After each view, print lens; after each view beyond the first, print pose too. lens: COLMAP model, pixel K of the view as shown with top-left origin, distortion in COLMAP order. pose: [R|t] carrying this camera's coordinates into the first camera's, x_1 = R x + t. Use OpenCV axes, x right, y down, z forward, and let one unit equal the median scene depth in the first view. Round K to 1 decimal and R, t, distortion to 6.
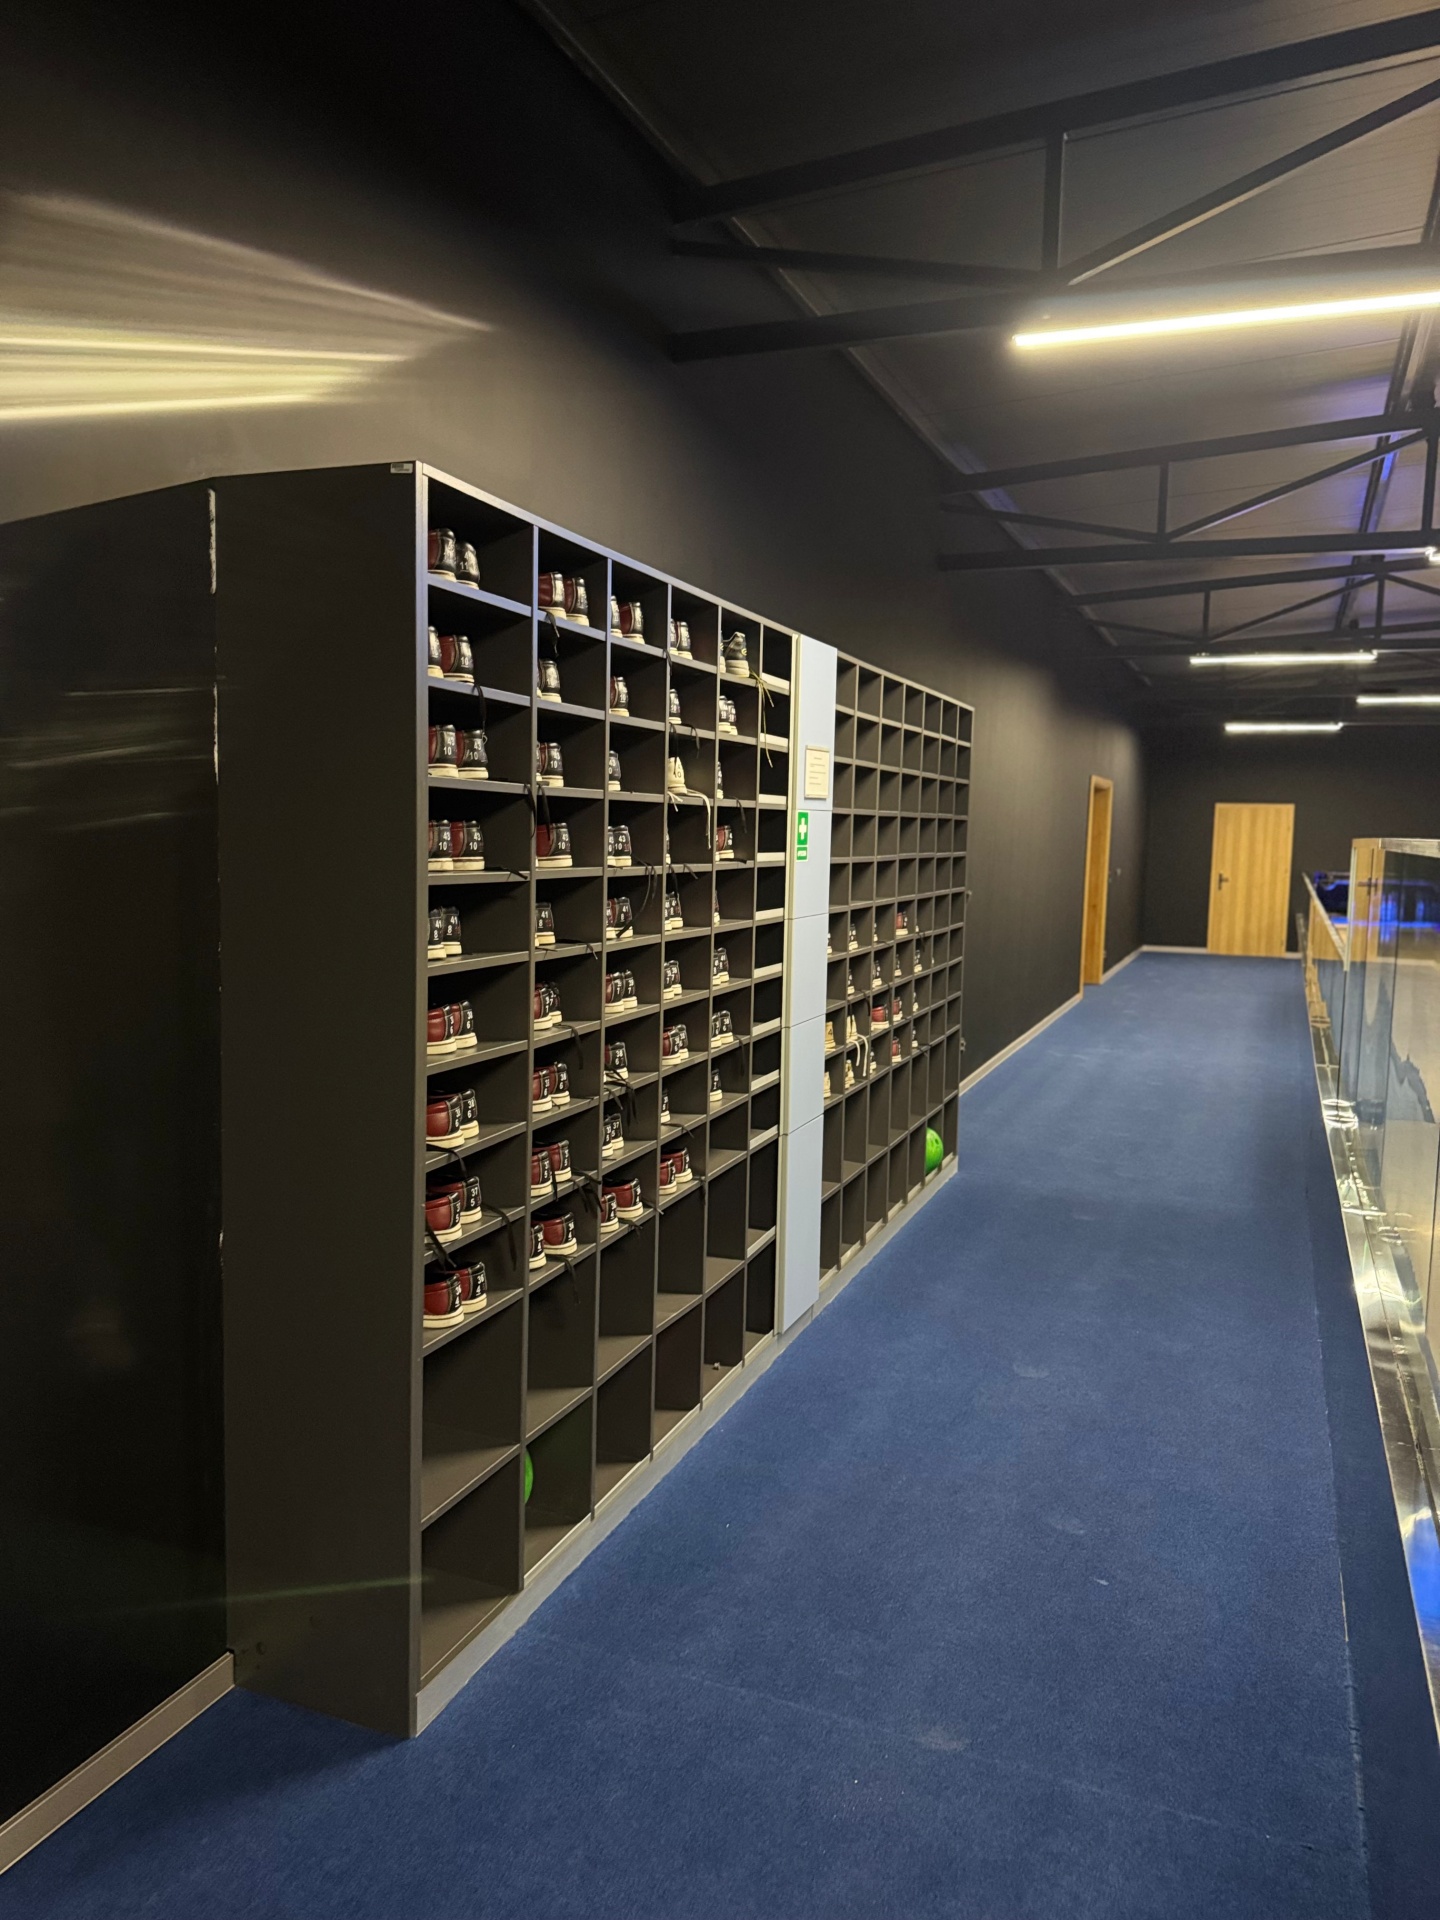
lens RADIAL K [[1347.5, 0, 720.0], [0, 1347.5, 960.0], [0, 0, 1]] dist [0.027442, 0.000786]
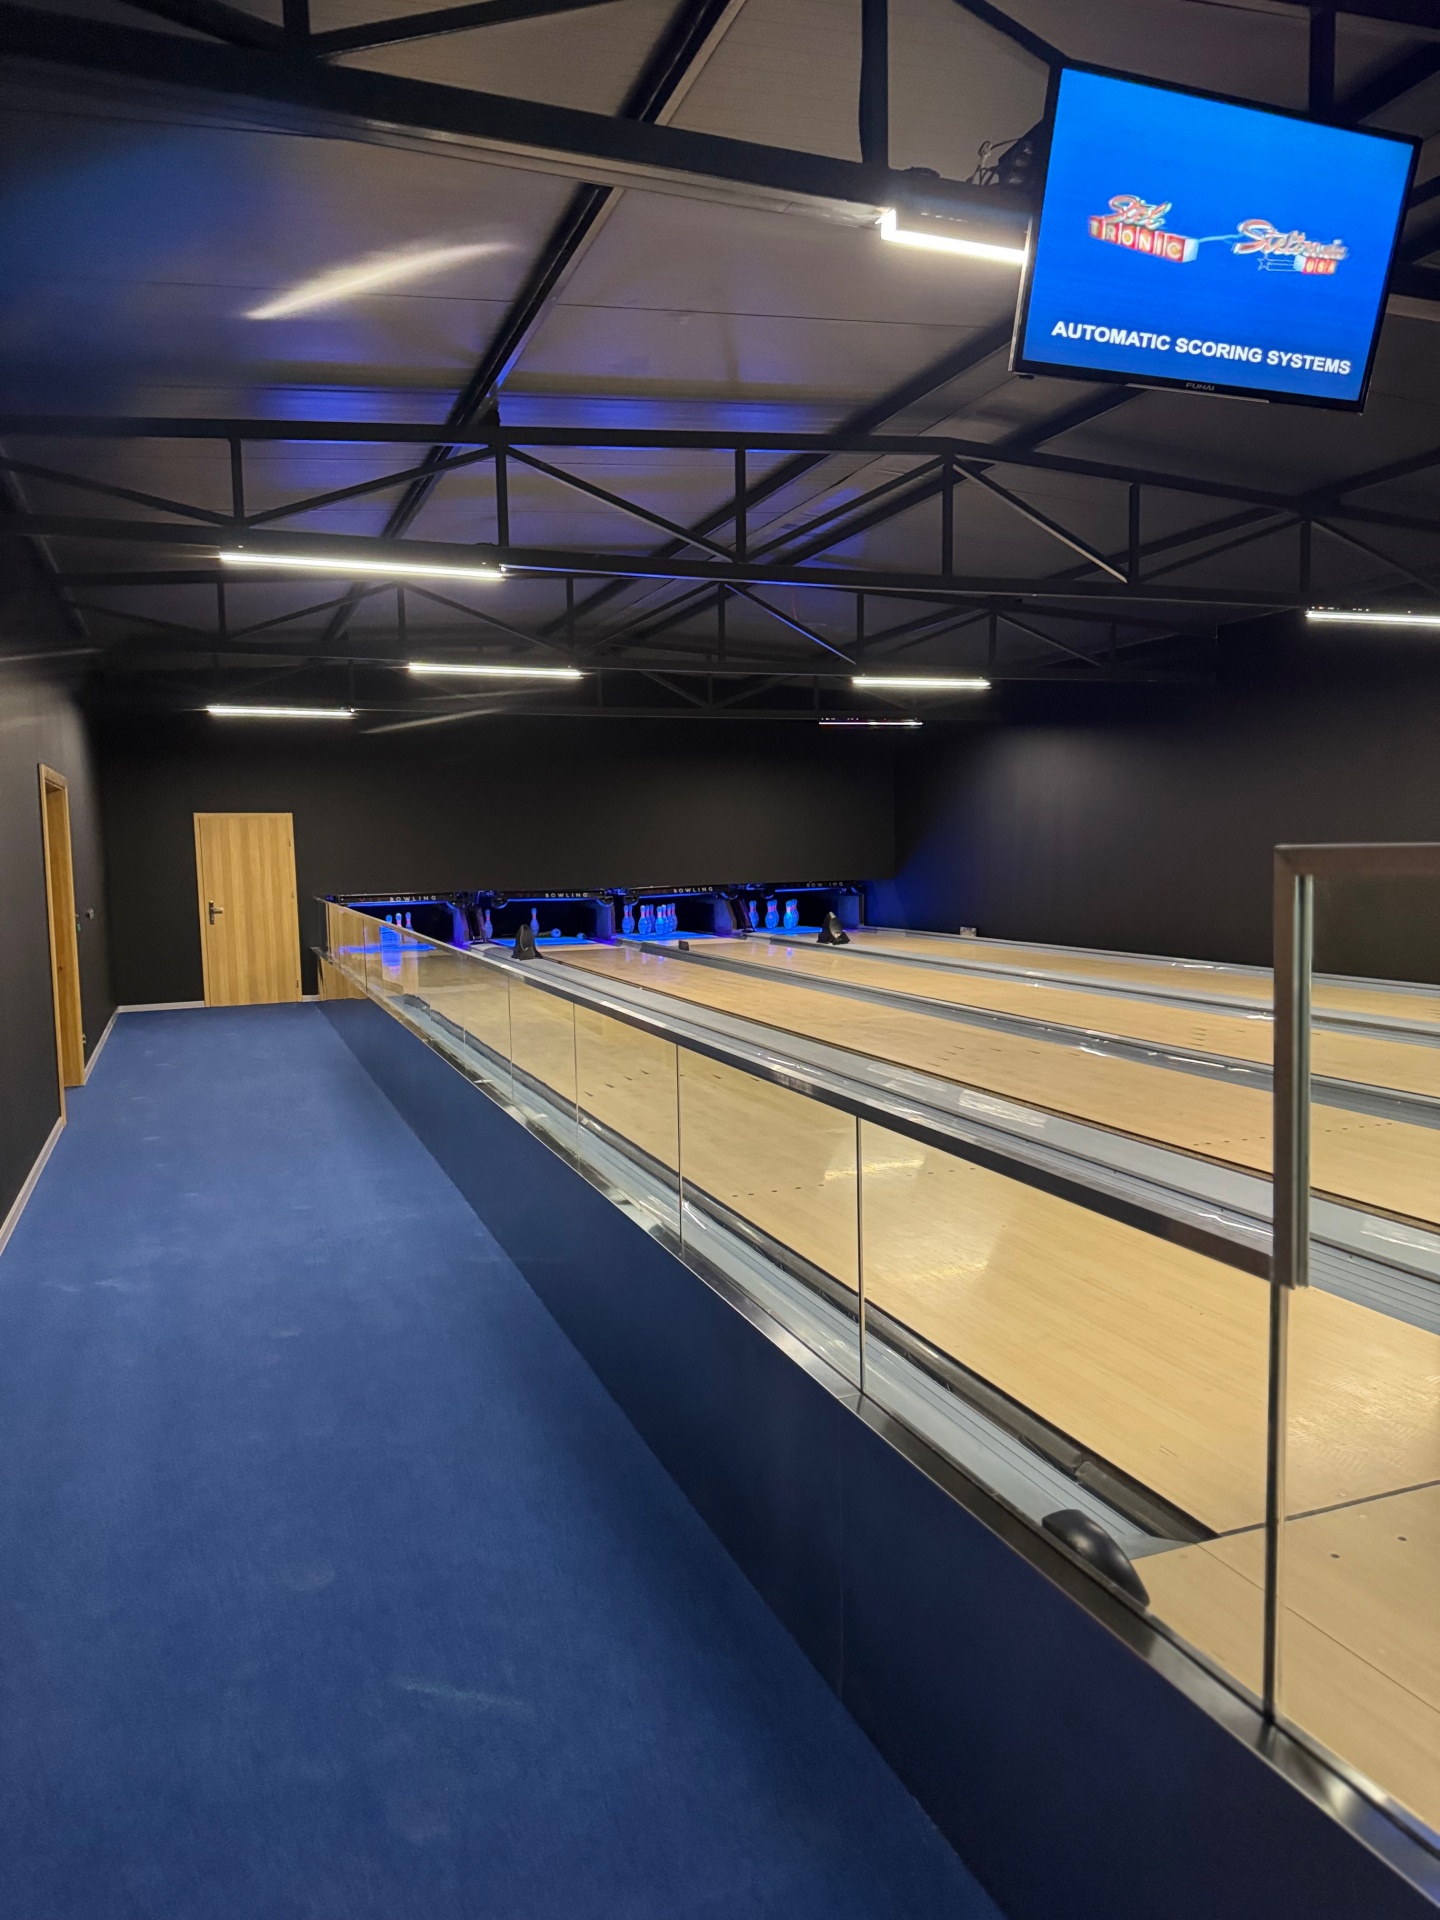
lens RADIAL K [[1347.5, 0, 720.0], [0, 1347.5, 960.0], [0, 0, 1]] dist [0.027442, 0.000786]
pose [[0.722281, -0.088851, 0.685869, 0.047000], [0.099960, 0.994712, 0.023593, -0.021059], [-0.684338, 0.051518, 0.727343, 0.243085]]
